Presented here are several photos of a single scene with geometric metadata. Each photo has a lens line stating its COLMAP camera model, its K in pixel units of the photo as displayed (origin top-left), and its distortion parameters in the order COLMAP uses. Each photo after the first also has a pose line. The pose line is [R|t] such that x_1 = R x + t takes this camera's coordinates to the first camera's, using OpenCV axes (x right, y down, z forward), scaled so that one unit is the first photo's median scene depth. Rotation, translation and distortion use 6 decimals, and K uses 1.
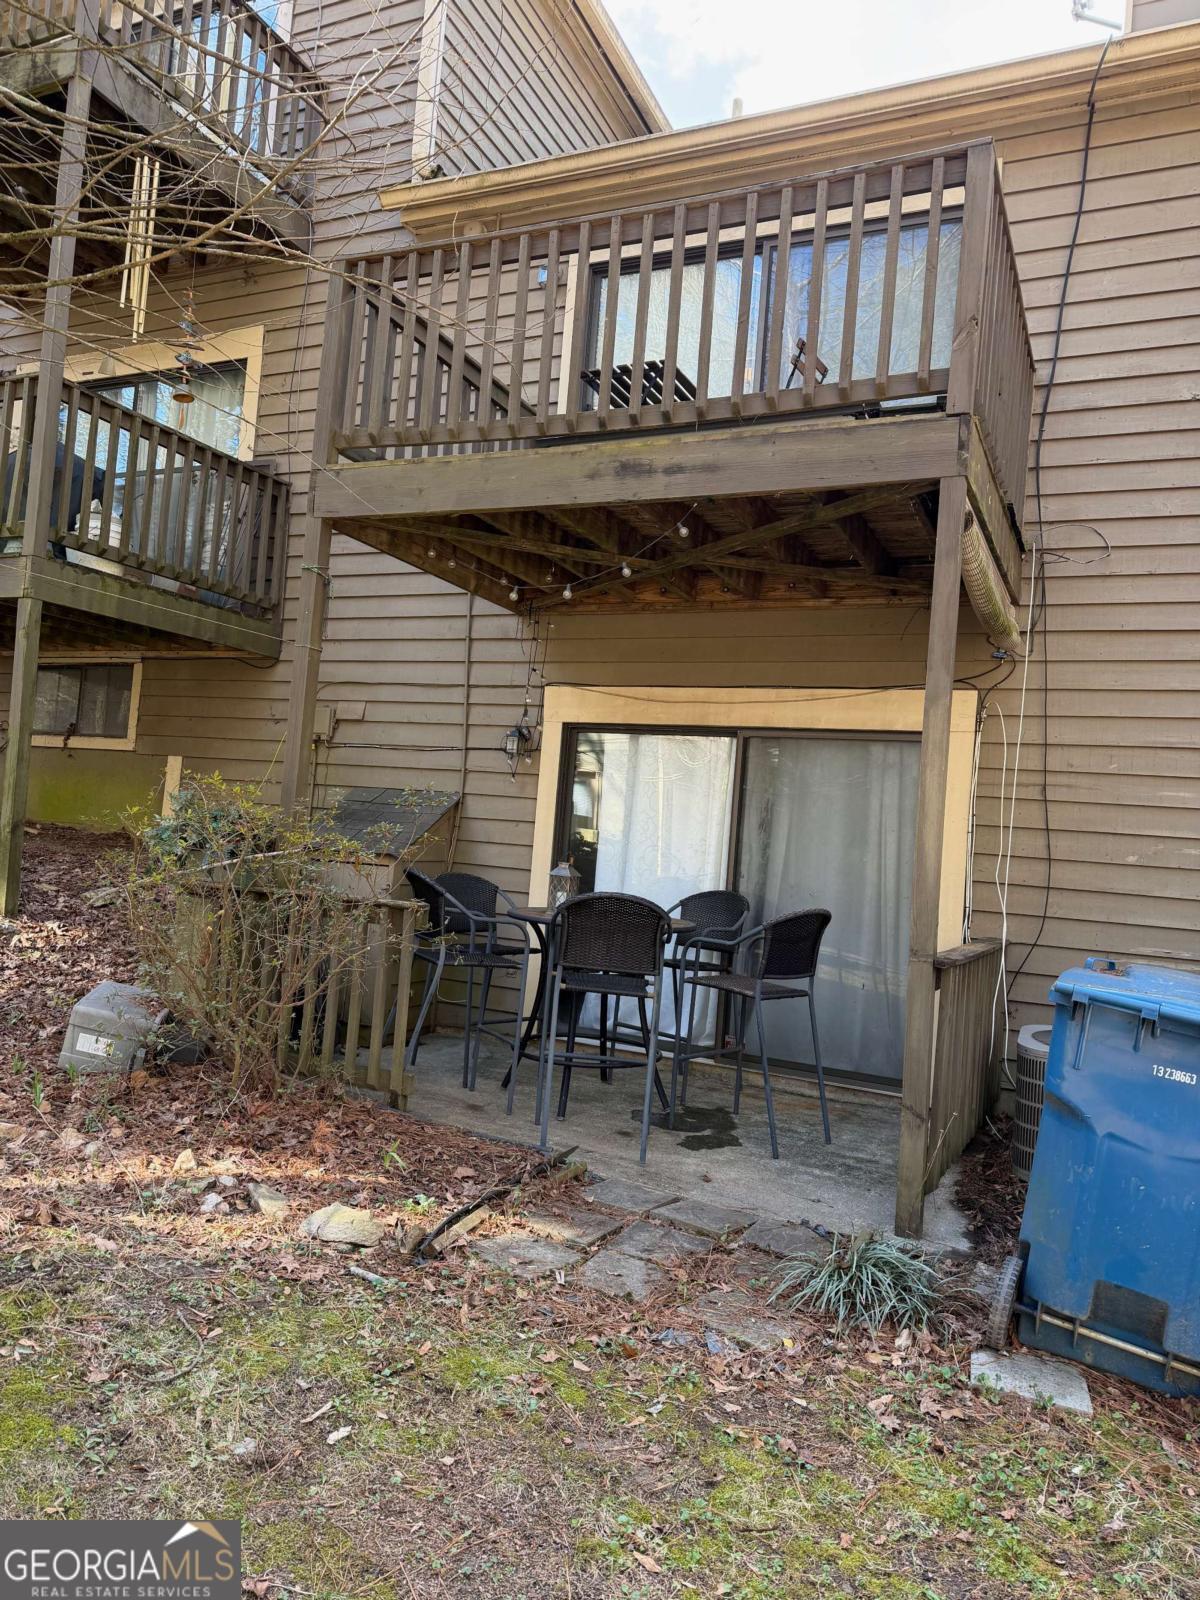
lens RADIAL K [[1101.7, 0, 600.0], [0, 1101.7, 800.0], [0, 0, 1]] dist [0.079509, -0.128109]
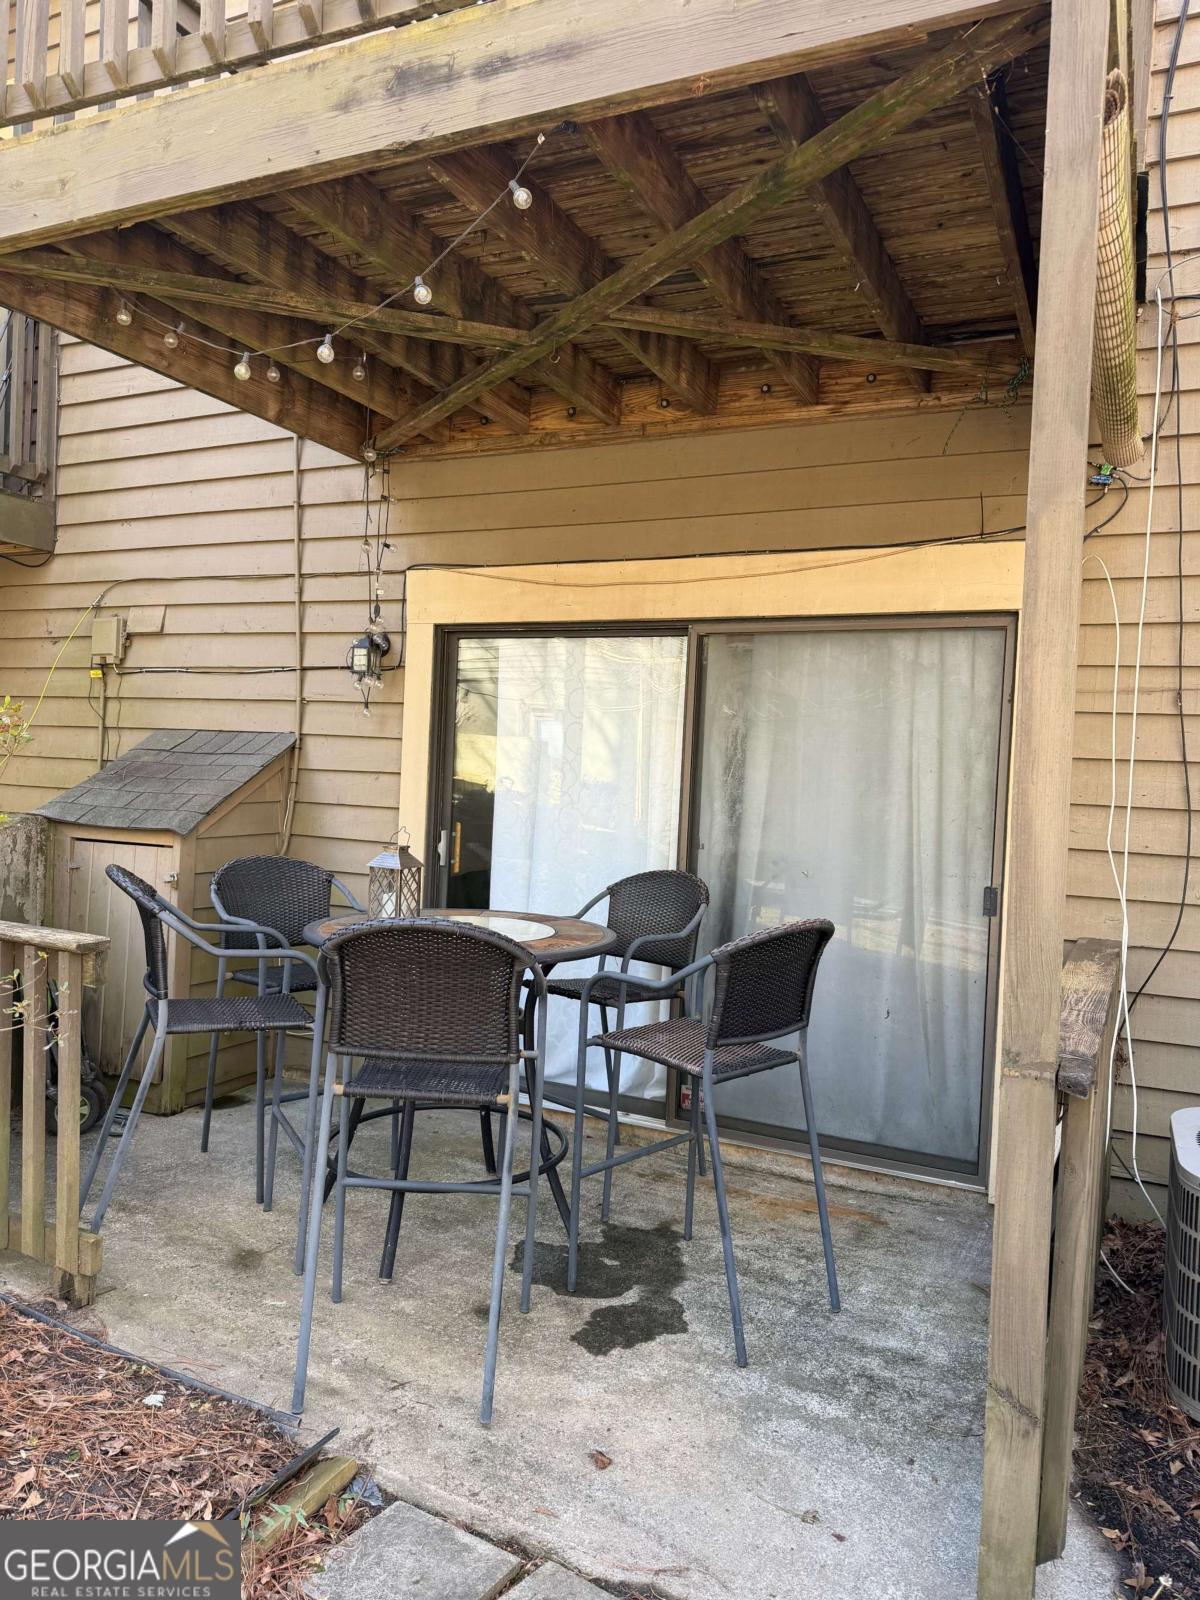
lens RADIAL K [[1107.7, 0, 606.0], [0, 1107.7, 806.6], [0, 0, 1]] dist [0.054990, -0.070014]
pose [[0.999439, -0.032786, -0.006772, 0.089968], [0.033161, 0.997277, 0.065877, -0.000472], [0.004594, -0.066065, 0.997805, 0.397487]]
